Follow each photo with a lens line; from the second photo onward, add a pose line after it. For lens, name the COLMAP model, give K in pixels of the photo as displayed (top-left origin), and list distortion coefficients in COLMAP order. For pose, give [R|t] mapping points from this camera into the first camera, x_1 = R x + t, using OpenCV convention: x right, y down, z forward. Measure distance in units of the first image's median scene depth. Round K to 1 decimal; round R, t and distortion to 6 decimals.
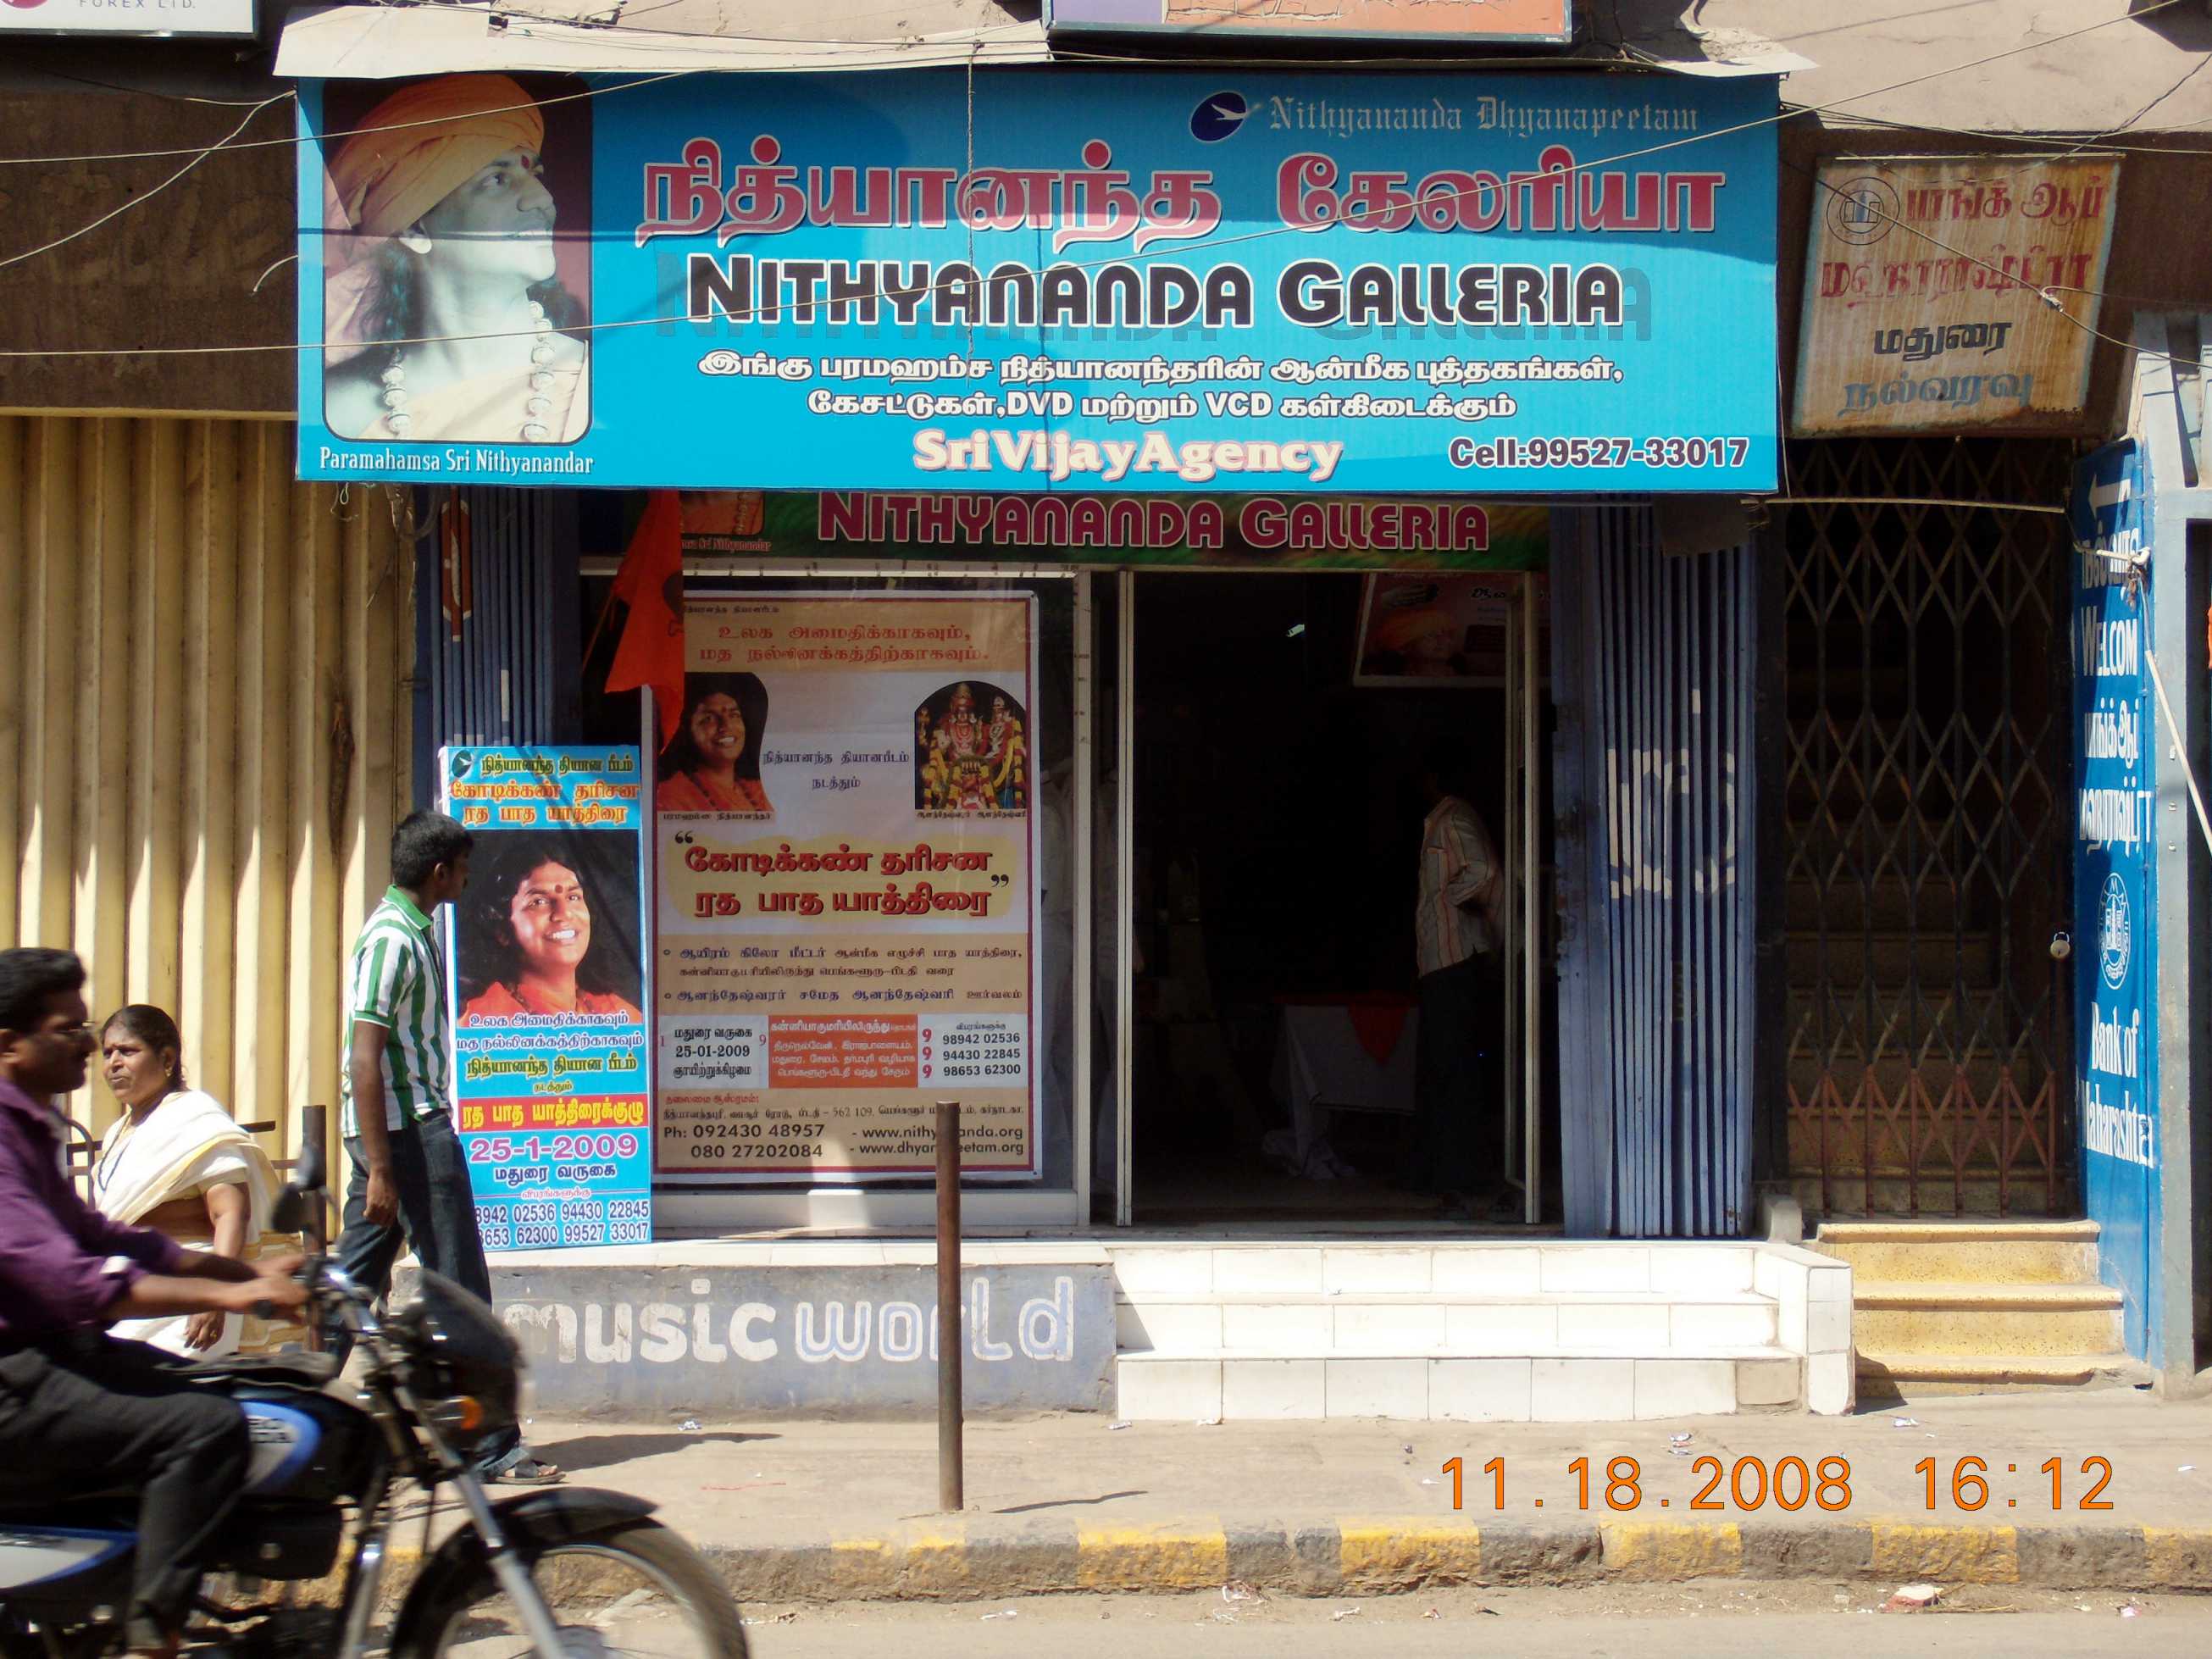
lens RADIAL K [[4426.8, 0, 1106.0], [0, 4426.8, 829.5], [0, 0, 1]] dist [0.000822, 0.043792]
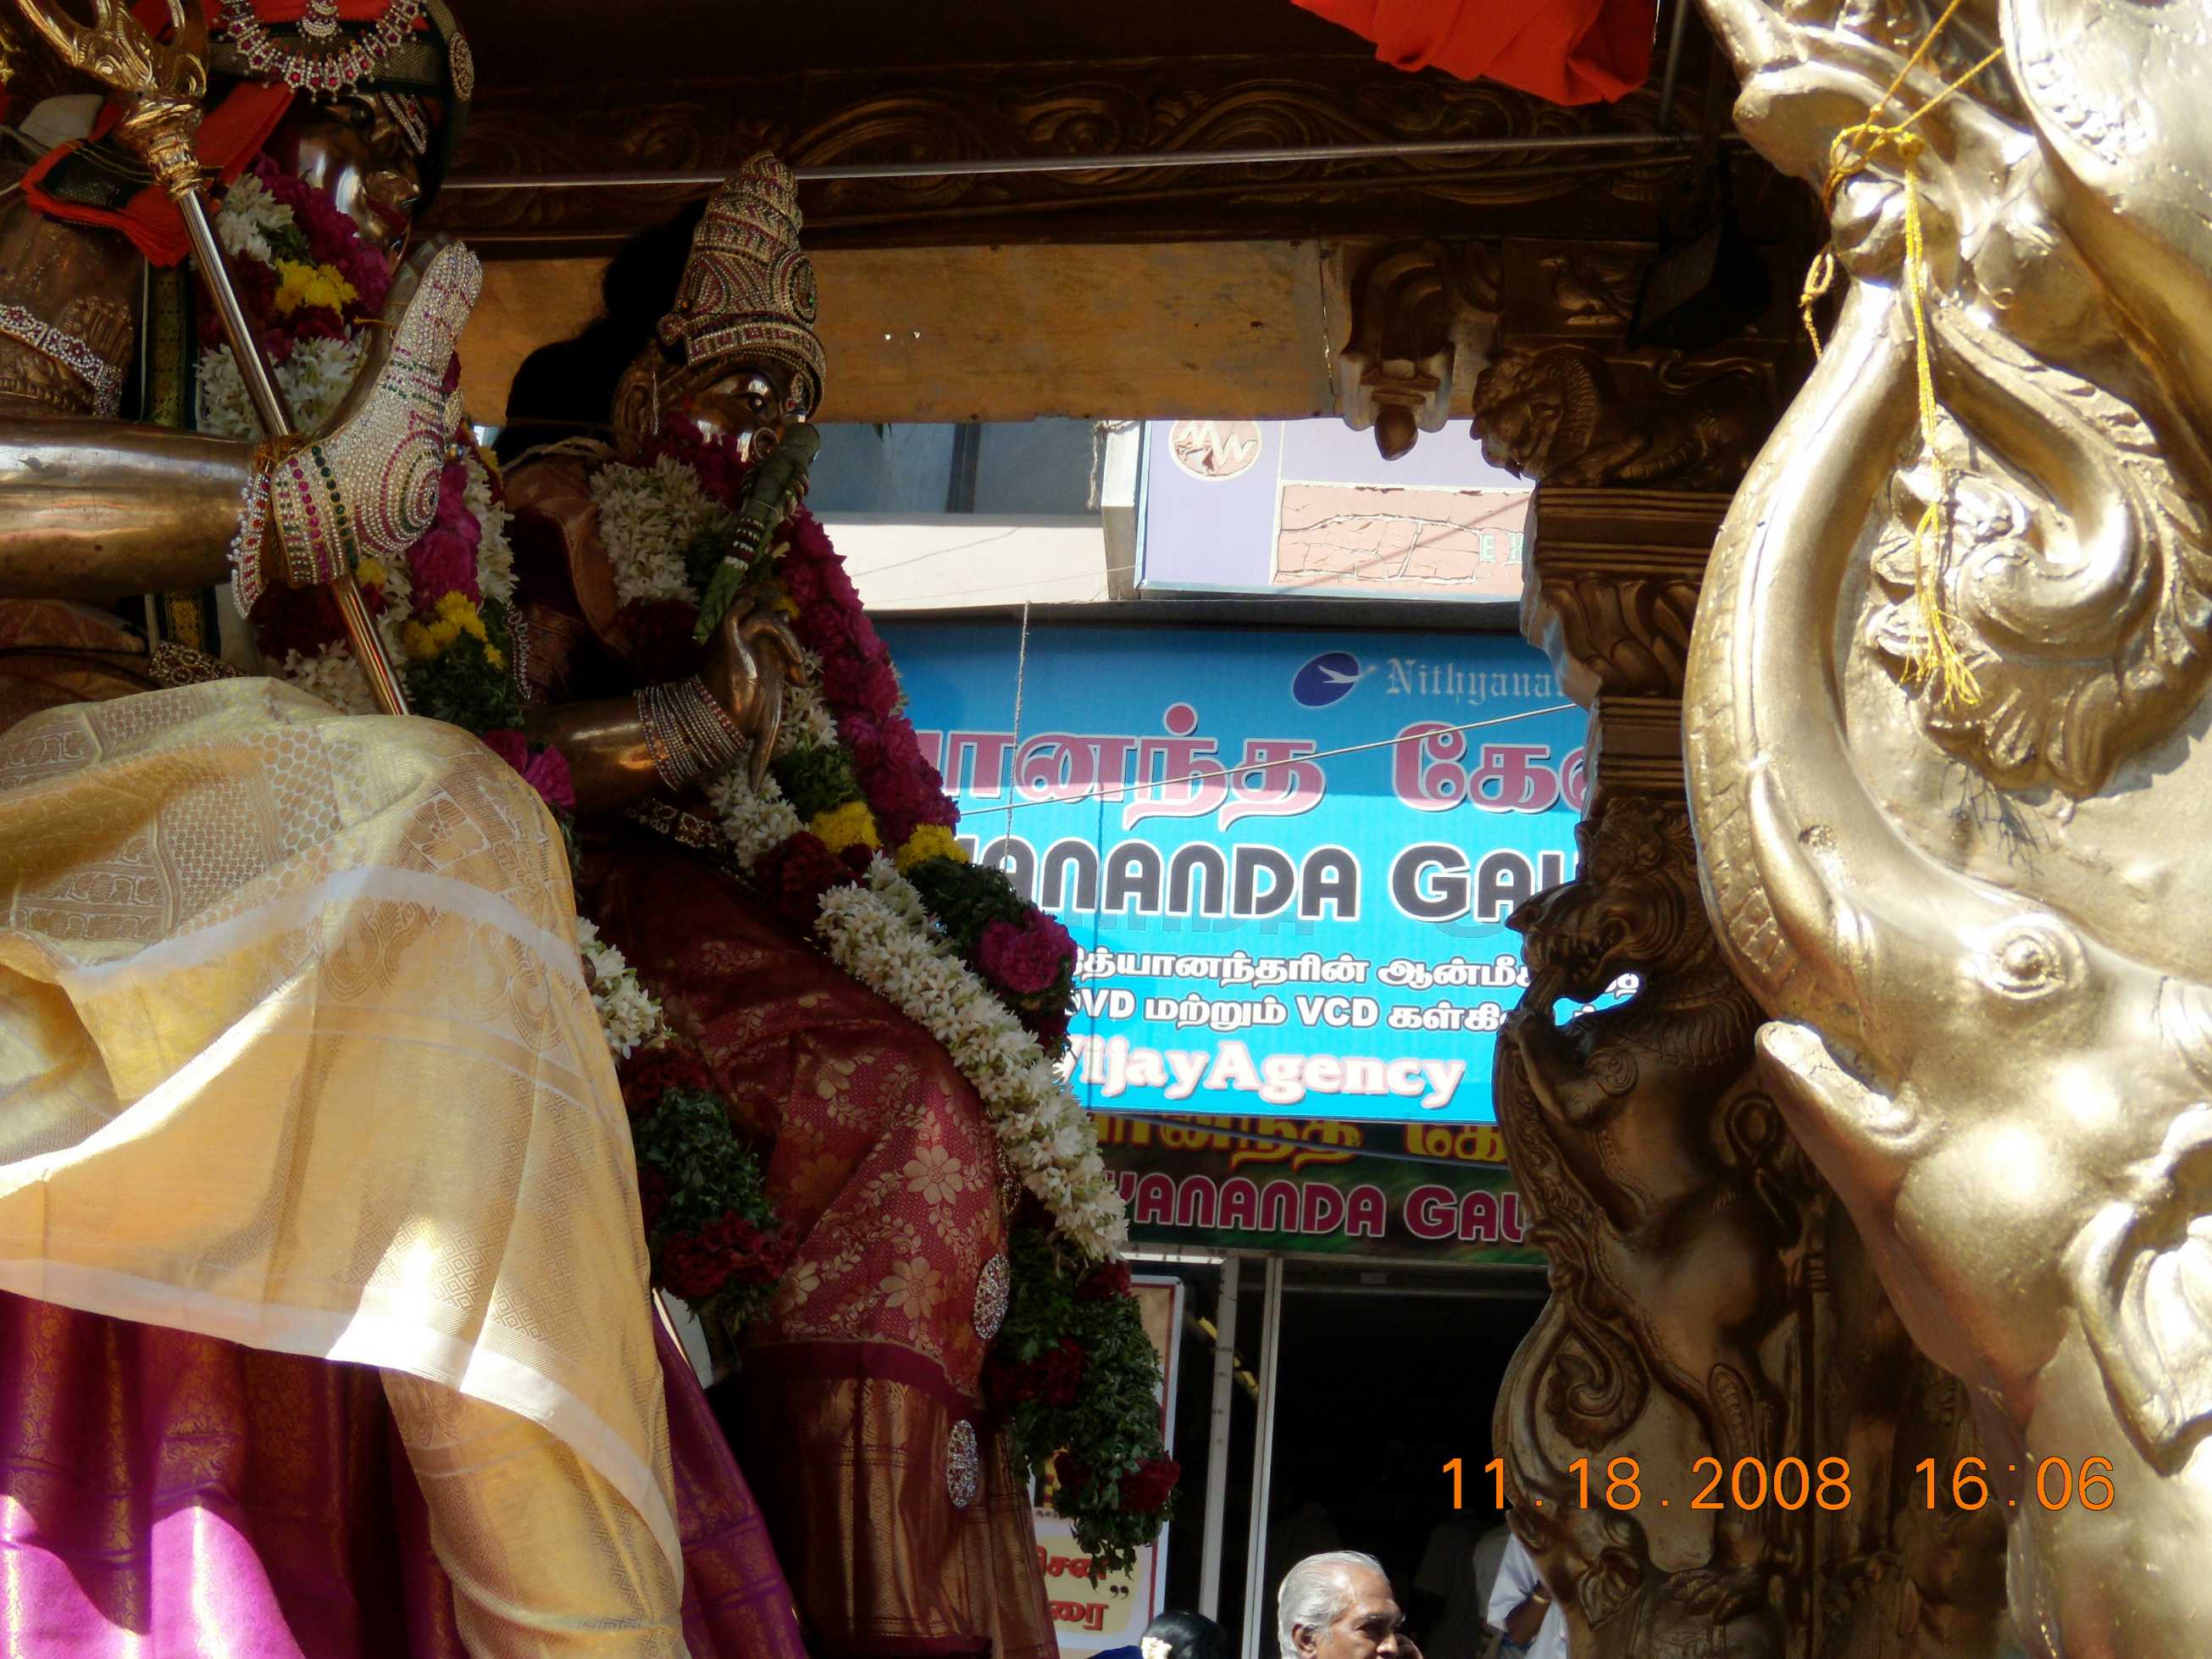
lens RADIAL K [[2329.4, 0, 1110.7], [0, 2329.4, 776.7], [0, 0, 1]] dist [-0.275567, 0.232523]
pose [[0.977034, 0.002388, -0.213071, 0.079939], [-0.072759, 0.943577, -0.323061, 0.003723], [0.200277, 0.331144, 0.922081, 0.585193]]
